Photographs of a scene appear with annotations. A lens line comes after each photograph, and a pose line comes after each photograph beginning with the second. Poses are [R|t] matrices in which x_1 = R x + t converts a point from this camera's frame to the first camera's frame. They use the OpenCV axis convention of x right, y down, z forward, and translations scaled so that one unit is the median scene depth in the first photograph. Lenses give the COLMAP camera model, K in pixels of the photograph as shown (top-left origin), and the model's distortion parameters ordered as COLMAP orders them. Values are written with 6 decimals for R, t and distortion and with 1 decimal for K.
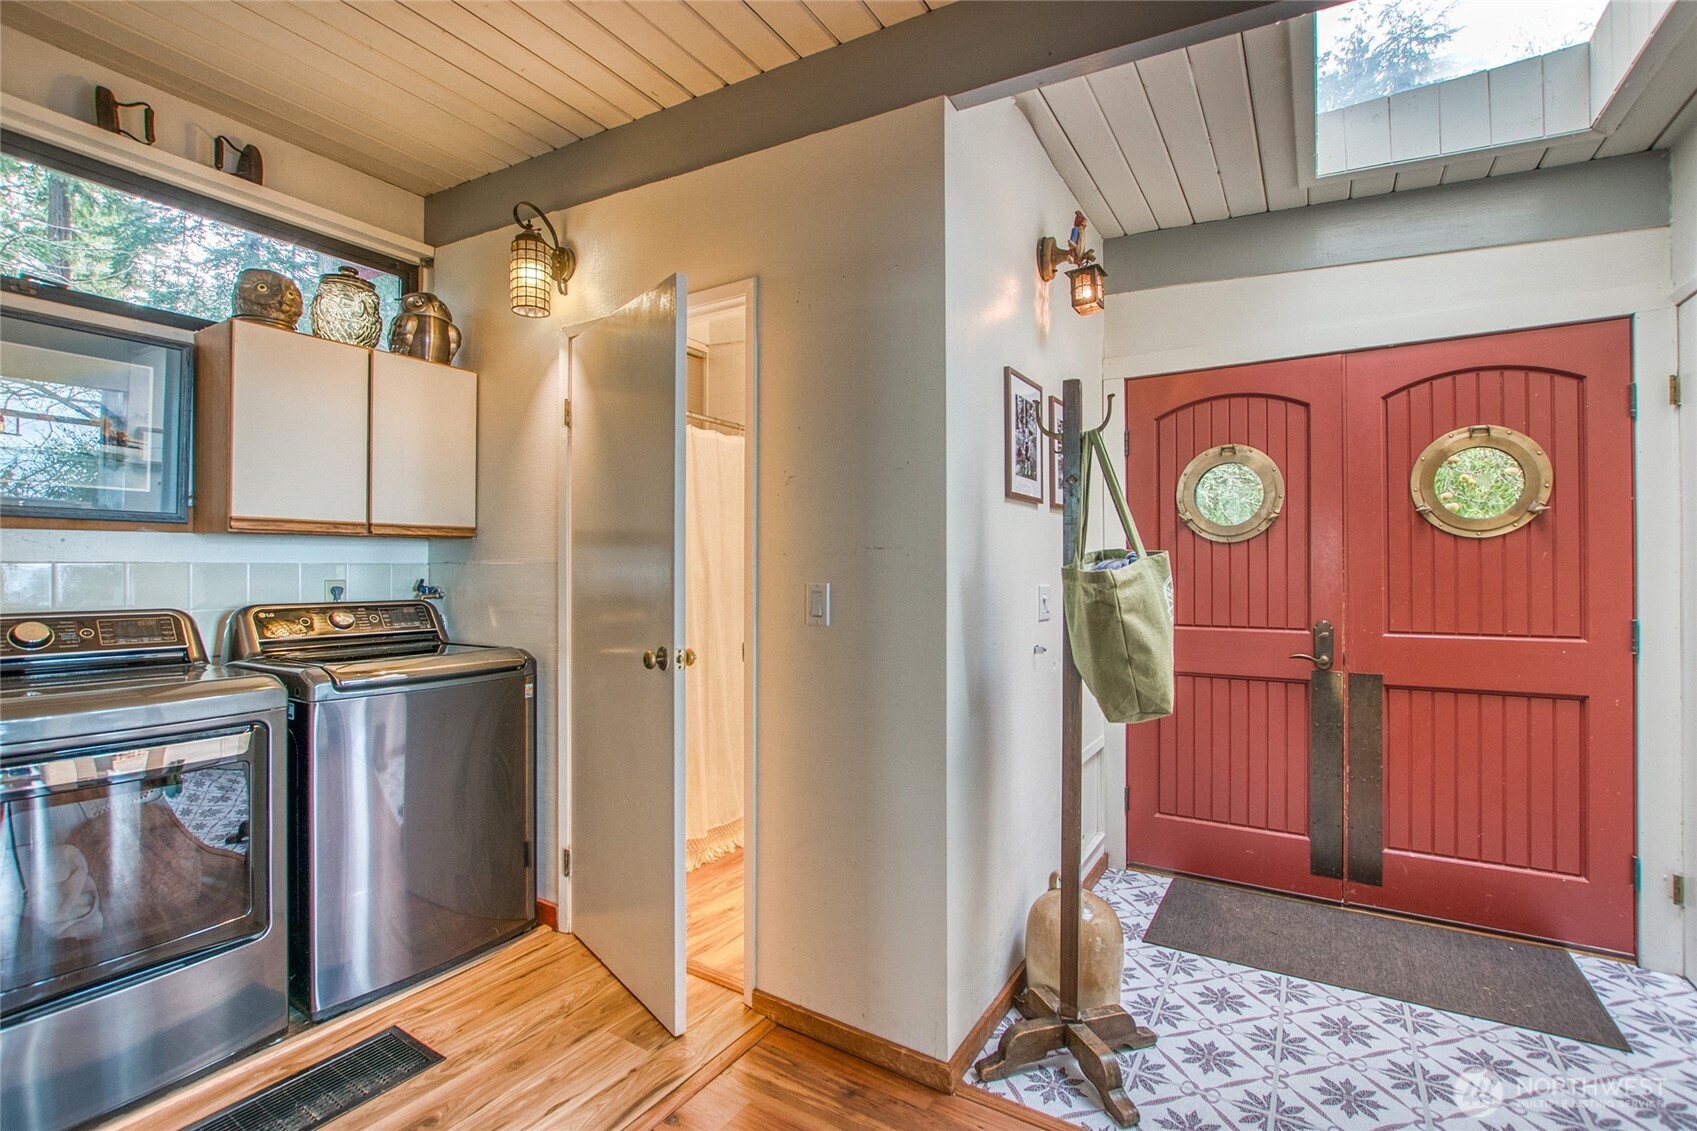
lens RADIAL K [[771.2, 0, 848.5], [0, 771.2, 565.5], [0, 0, 1]] dist [0.000012, 0.000654]
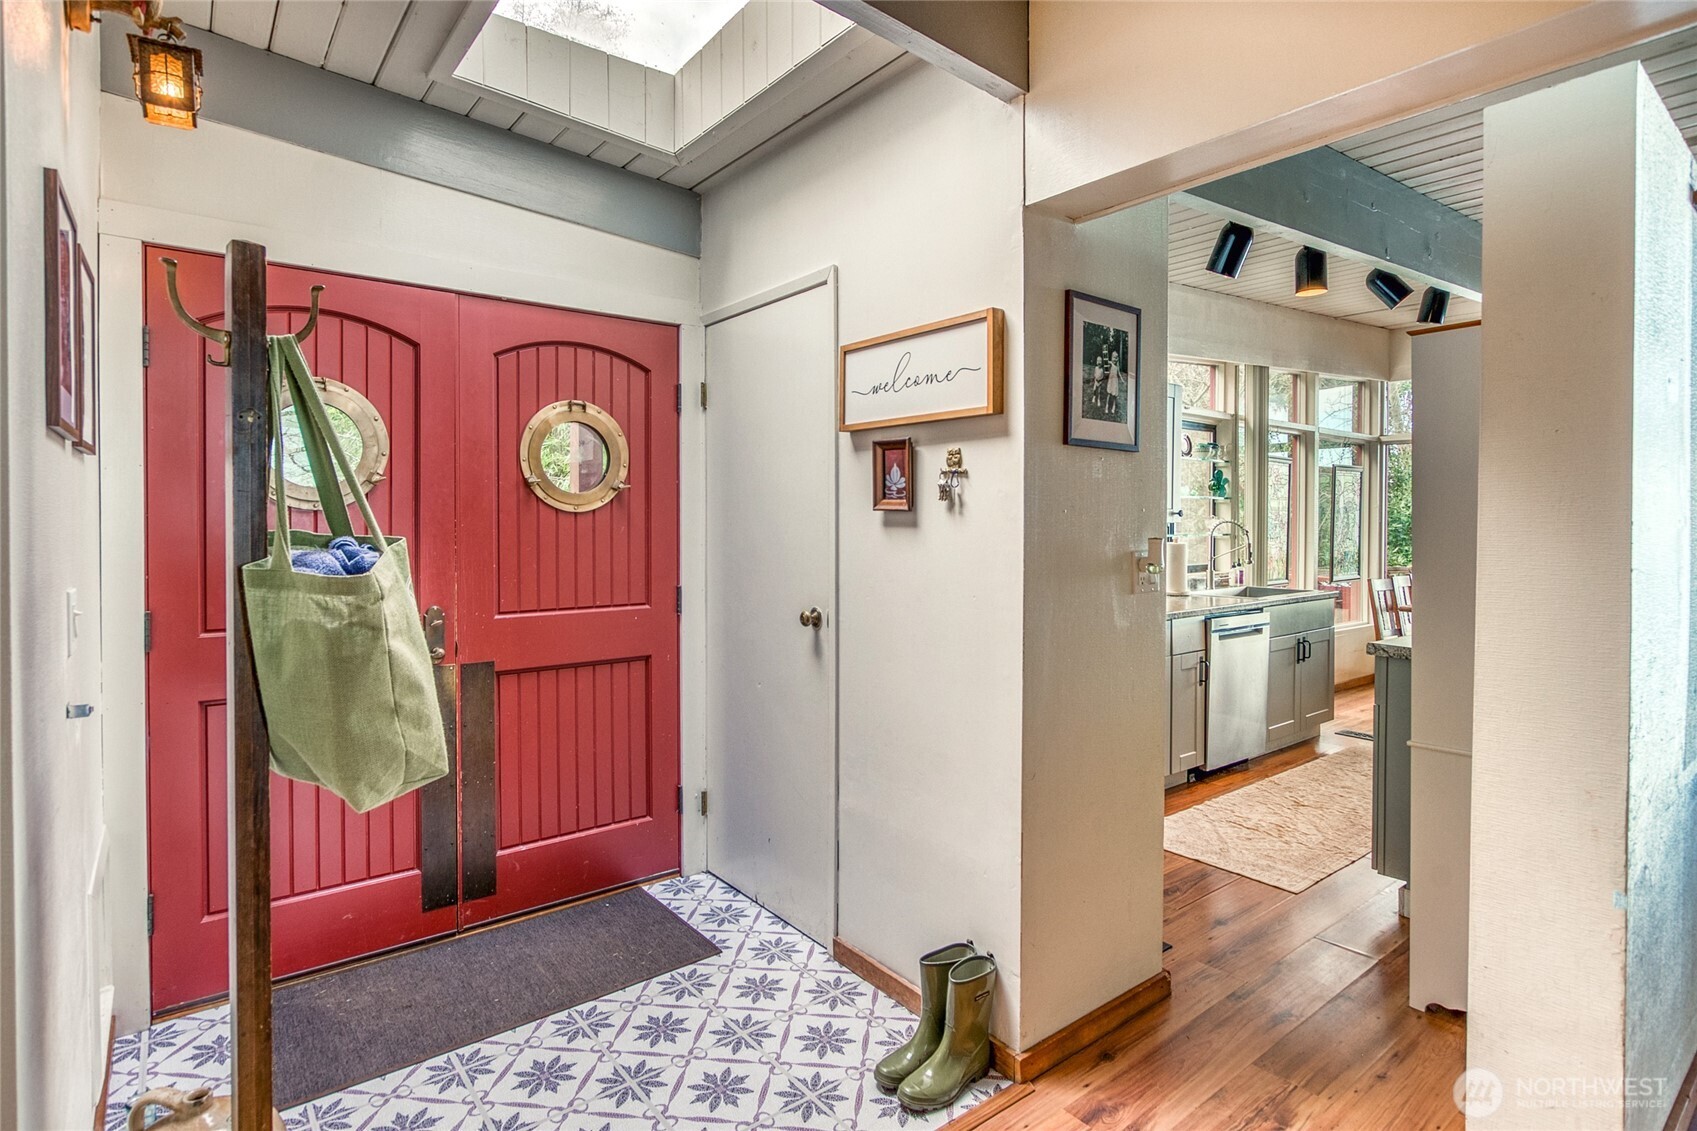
lens RADIAL K [[879.6, 0, 850.2], [0, 879.6, 532.3], [0, 0, 1]] dist [-0.004817, -0.000260]
pose [[0.339891, -0.010372, 0.940407, -0.146924], [-0.006188, 0.999893, 0.013265, -0.028306], [-0.940444, -0.010327, 0.339791, 0.286034]]
